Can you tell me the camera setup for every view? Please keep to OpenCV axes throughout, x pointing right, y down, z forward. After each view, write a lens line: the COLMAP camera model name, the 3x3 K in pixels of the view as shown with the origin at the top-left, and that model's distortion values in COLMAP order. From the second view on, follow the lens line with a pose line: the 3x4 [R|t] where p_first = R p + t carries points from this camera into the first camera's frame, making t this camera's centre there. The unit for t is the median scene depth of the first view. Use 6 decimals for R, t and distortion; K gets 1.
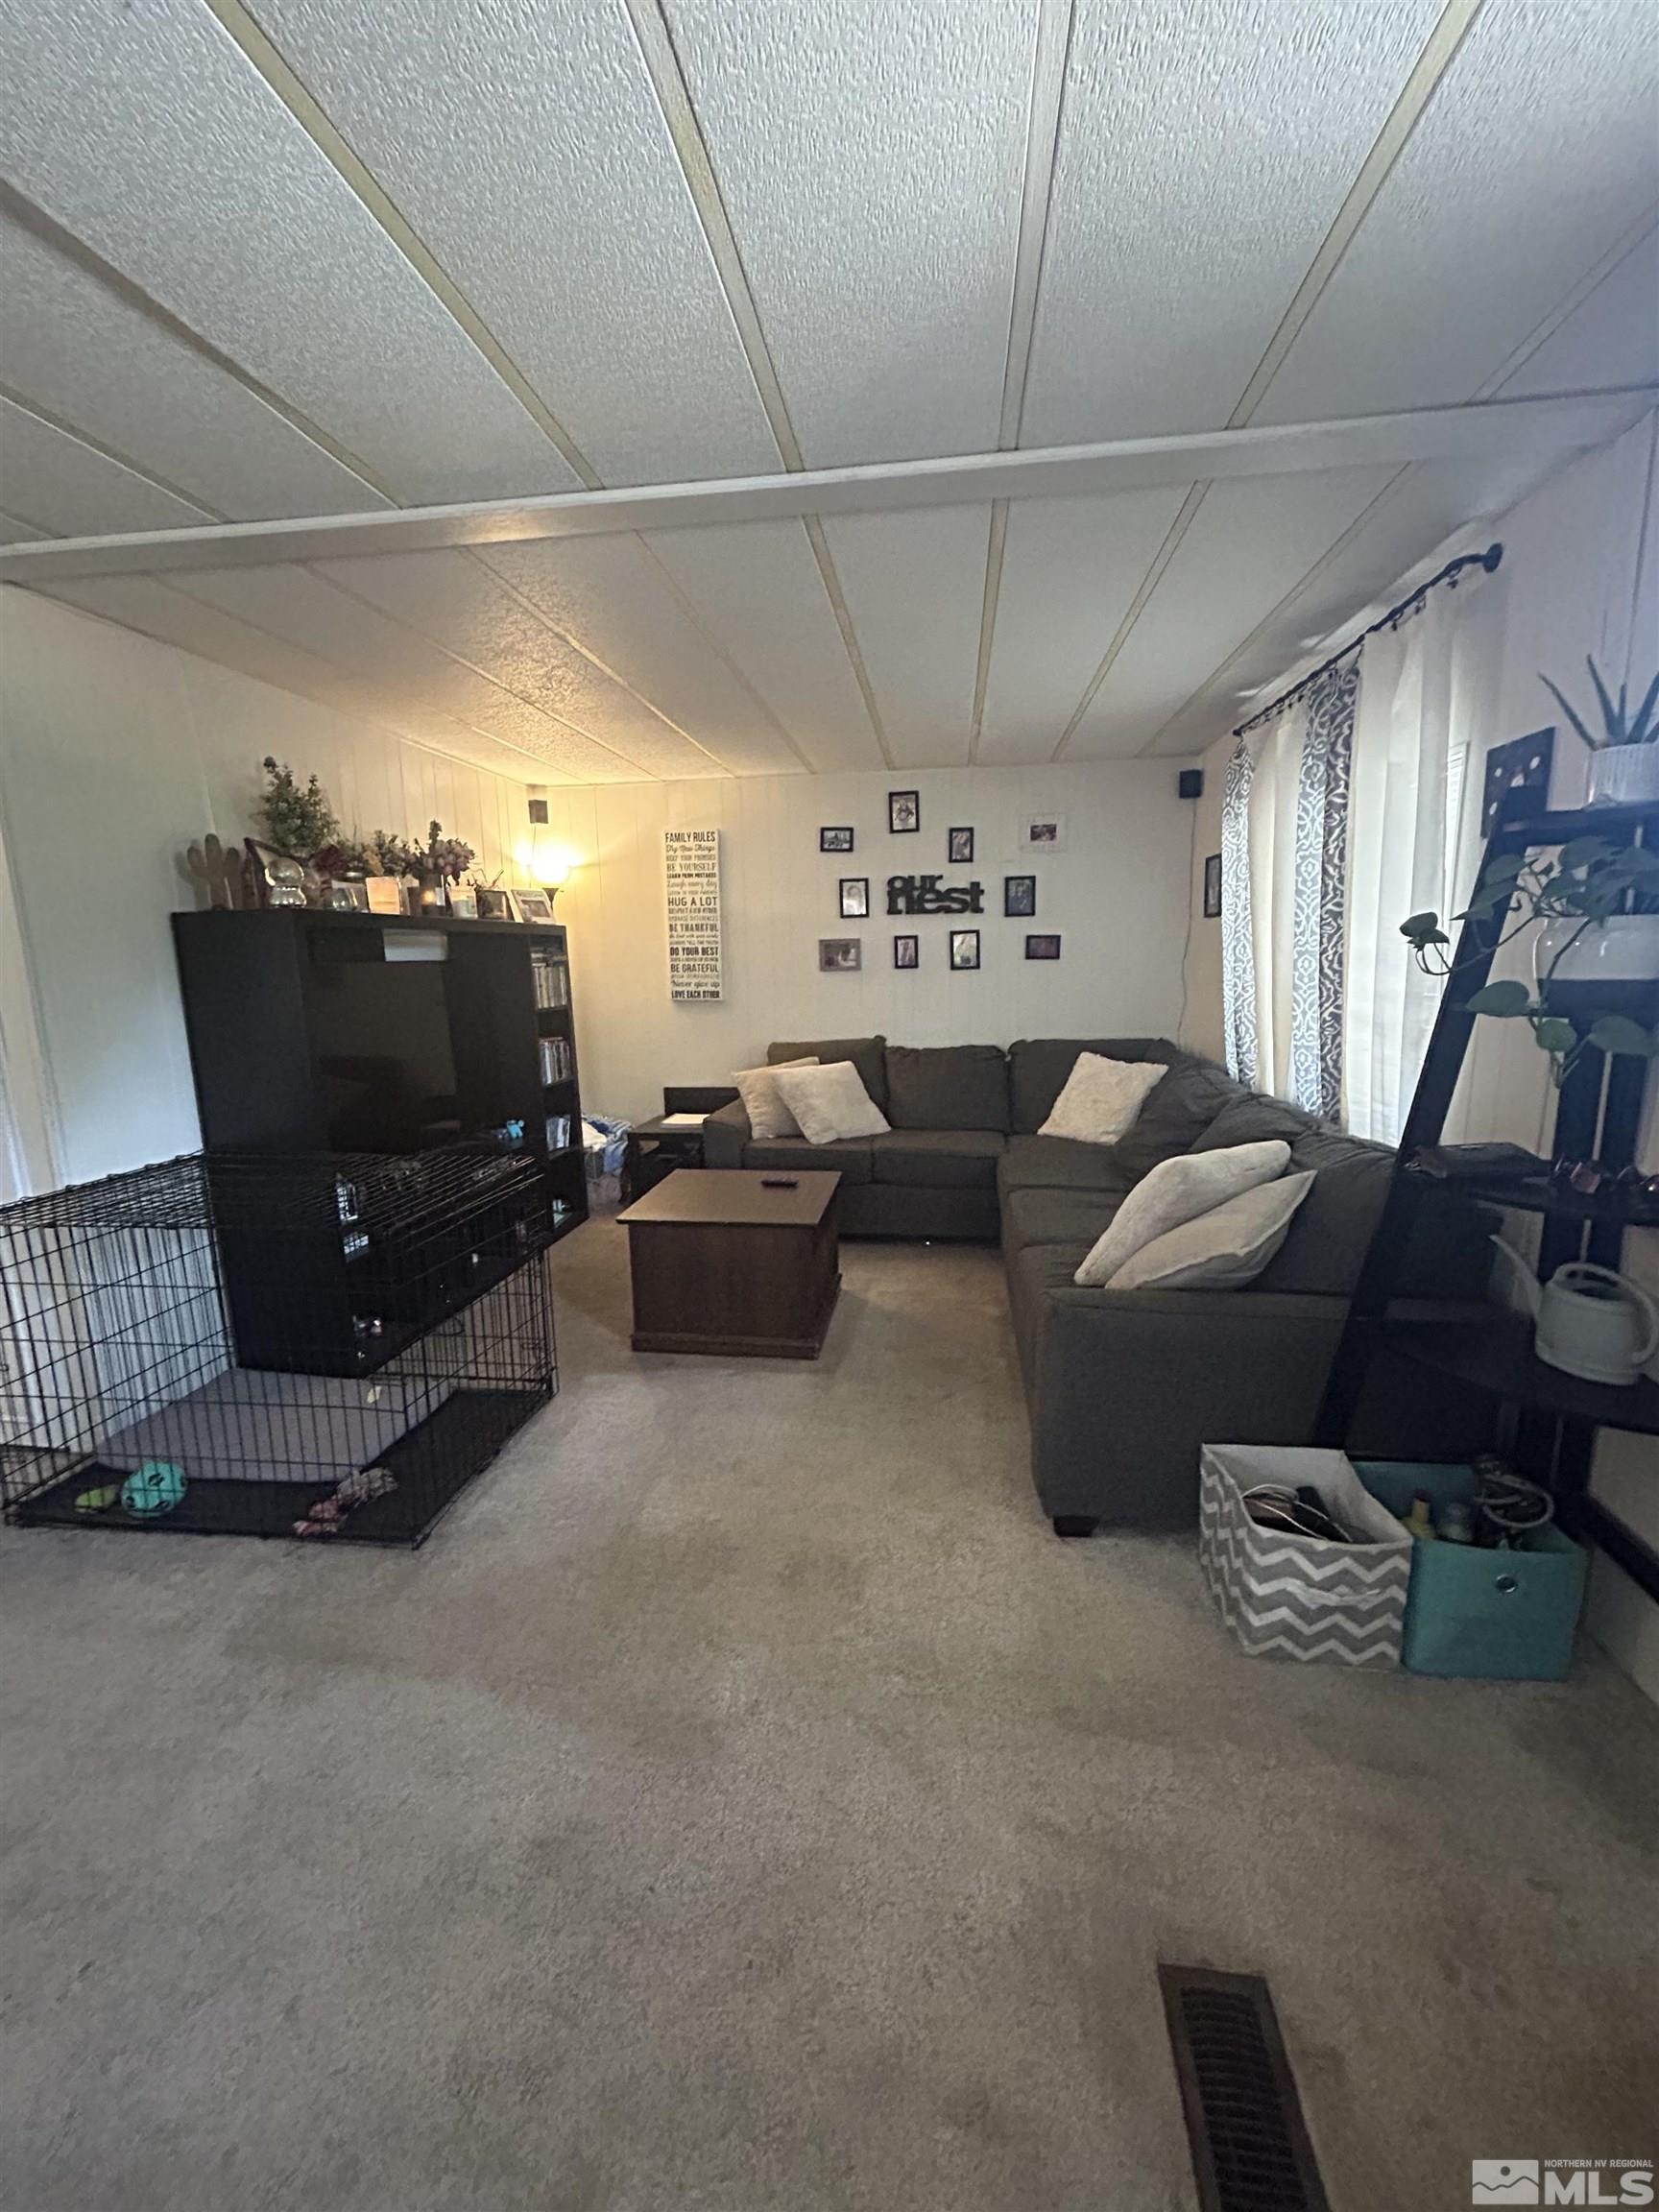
lens RADIAL K [[895.7, 0, 829.0], [0, 895.7, 1102.0], [0, 0, 1]] dist [0.001989, -0.001256]
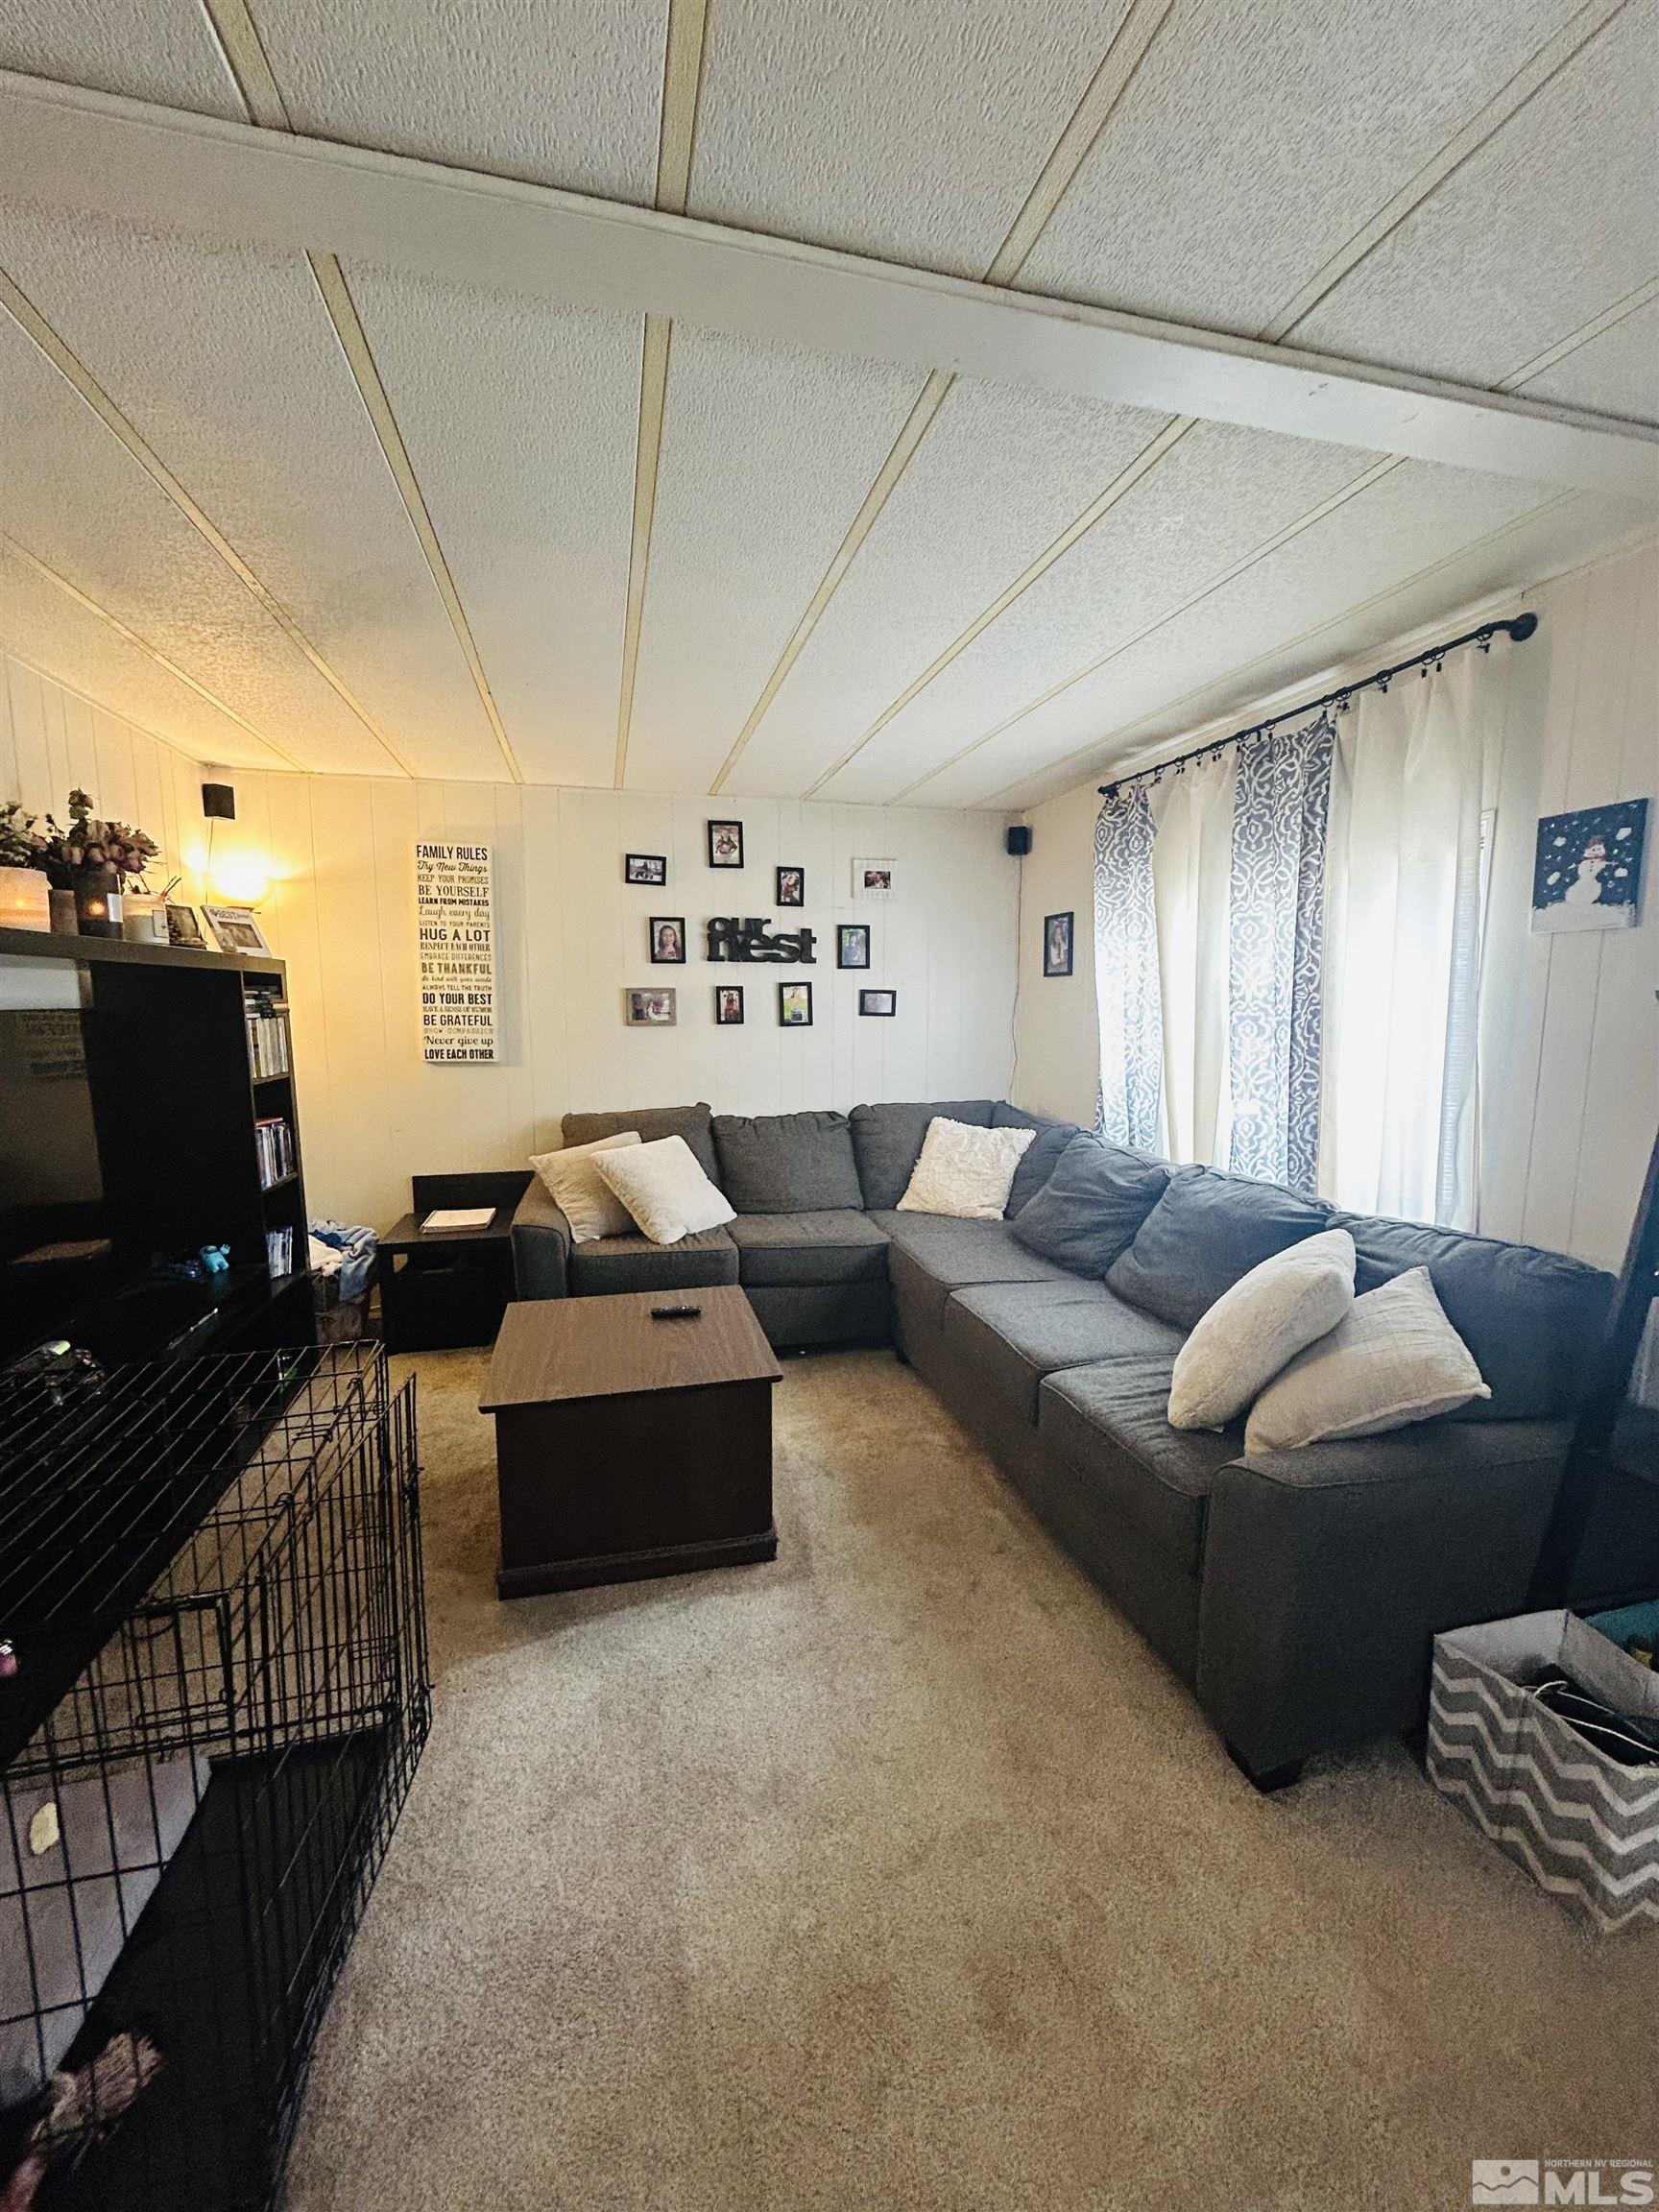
lens RADIAL K [[895.7, 0, 831.5], [0, 895.7, 1103.2], [0, 0, 1]] dist [0.001989, -0.001256]
pose [[0.926804, -0.022989, 0.374841, -0.152393], [0.042349, 0.998156, -0.043493, -0.033149], [-0.373150, 0.056184, 0.926068, 0.178183]]
